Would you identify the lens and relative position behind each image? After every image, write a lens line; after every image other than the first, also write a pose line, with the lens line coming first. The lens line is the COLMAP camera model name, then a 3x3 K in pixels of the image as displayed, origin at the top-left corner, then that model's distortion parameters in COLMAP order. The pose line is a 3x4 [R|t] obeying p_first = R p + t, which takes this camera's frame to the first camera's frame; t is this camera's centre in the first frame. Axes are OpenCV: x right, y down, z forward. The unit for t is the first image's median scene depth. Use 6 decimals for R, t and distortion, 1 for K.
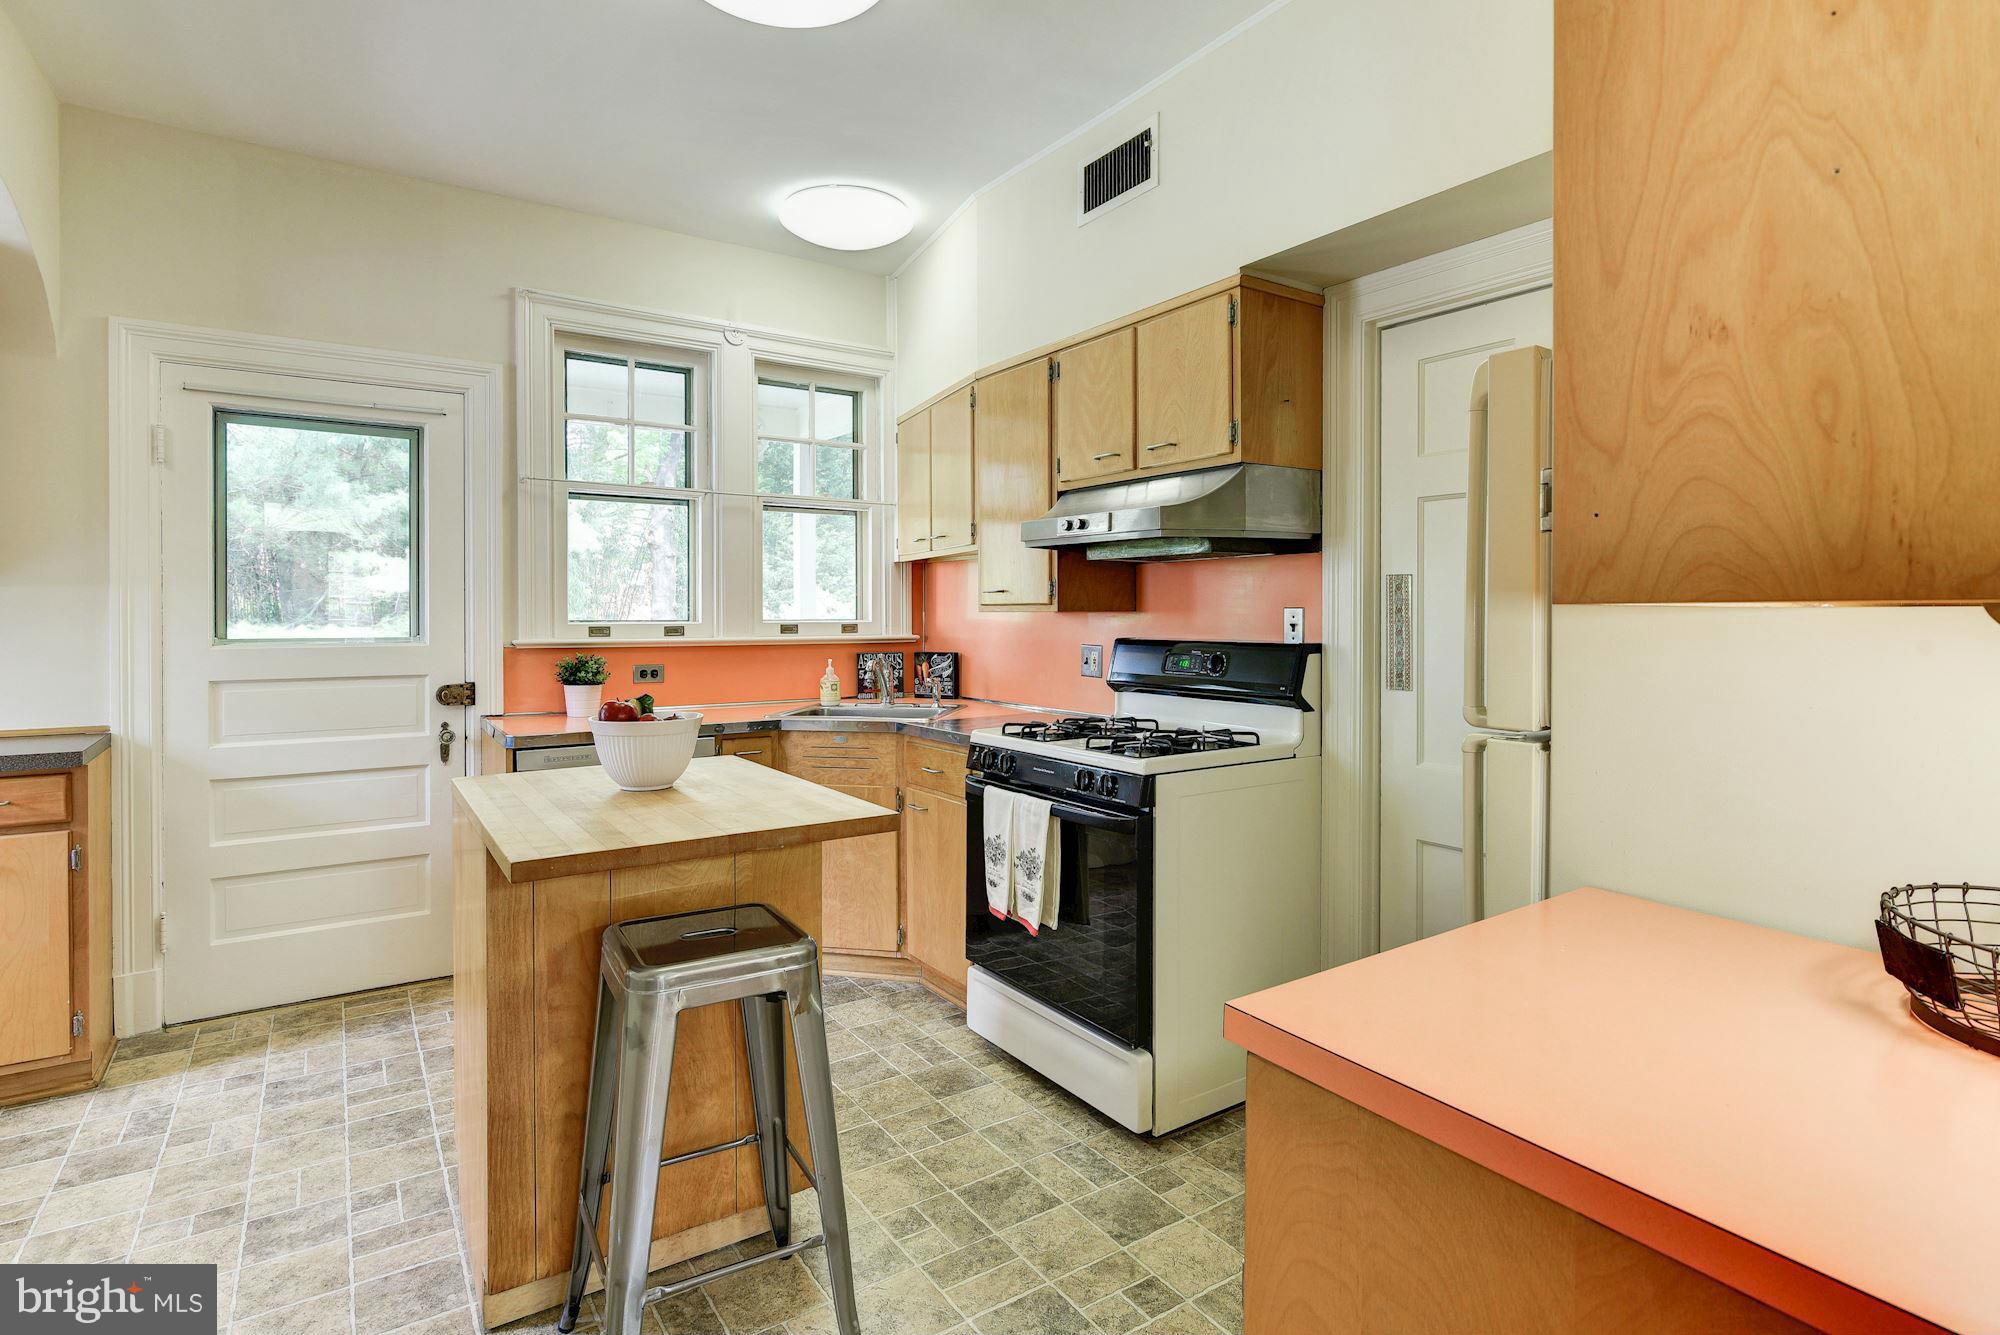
lens RADIAL K [[995.1, 0, 995.5], [0, 995.1, 635.7], [0, 0, 1]] dist [-0.016474, 0.000078]
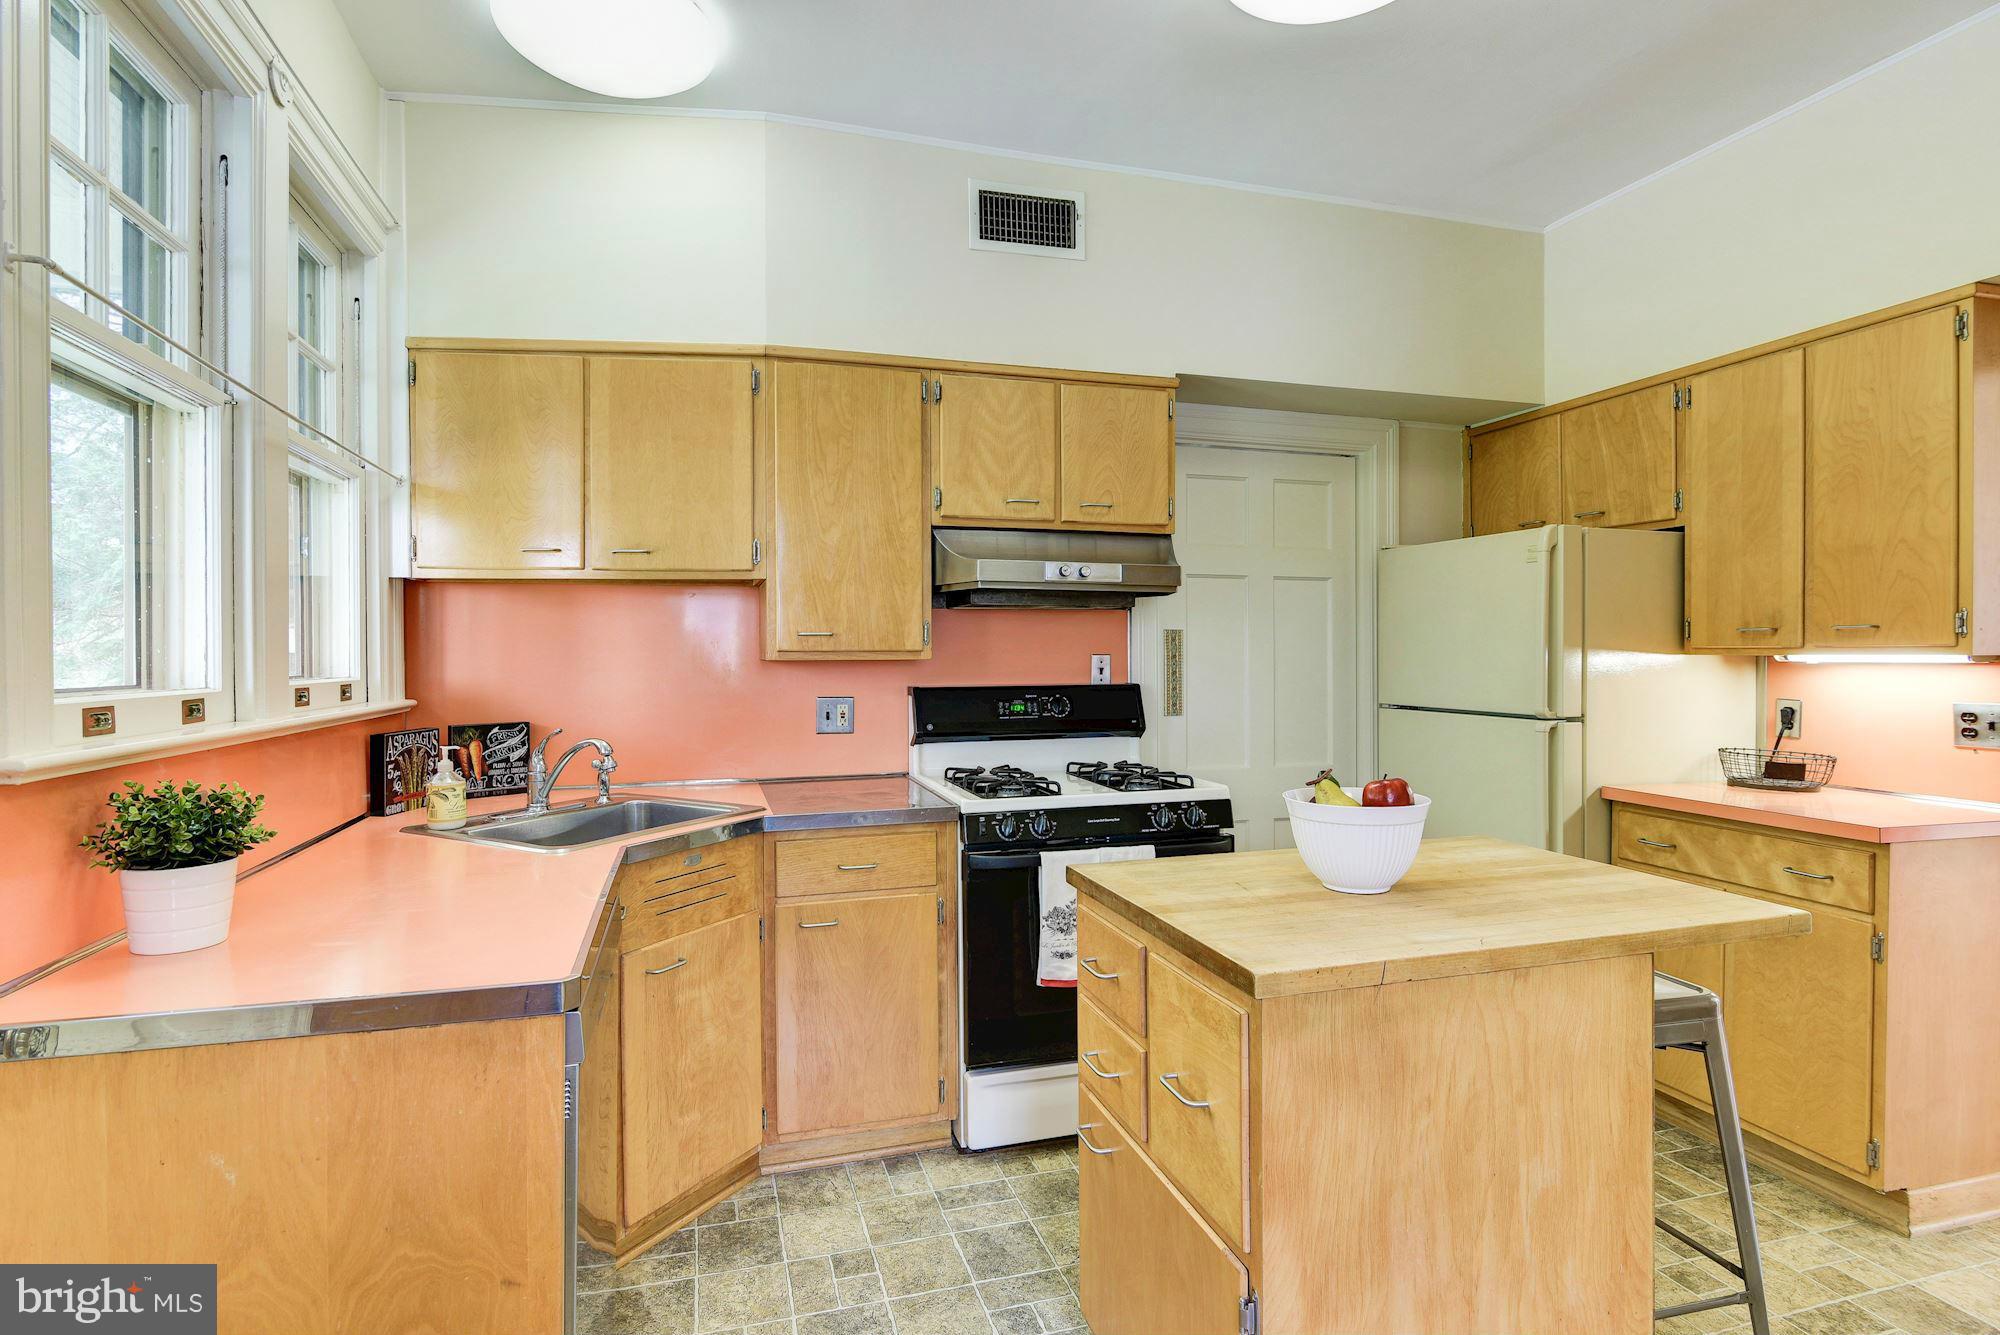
lens RADIAL K [[978.4, 0, 992.5], [0, 978.4, 670.8], [0, 0, 1]] dist [-0.022521, -0.000157]
pose [[0.303137, -0.015766, 0.952817, -0.755918], [0.026885, 0.999607, 0.007987, -0.018893], [-0.952568, 0.023196, 0.303441, 0.676548]]
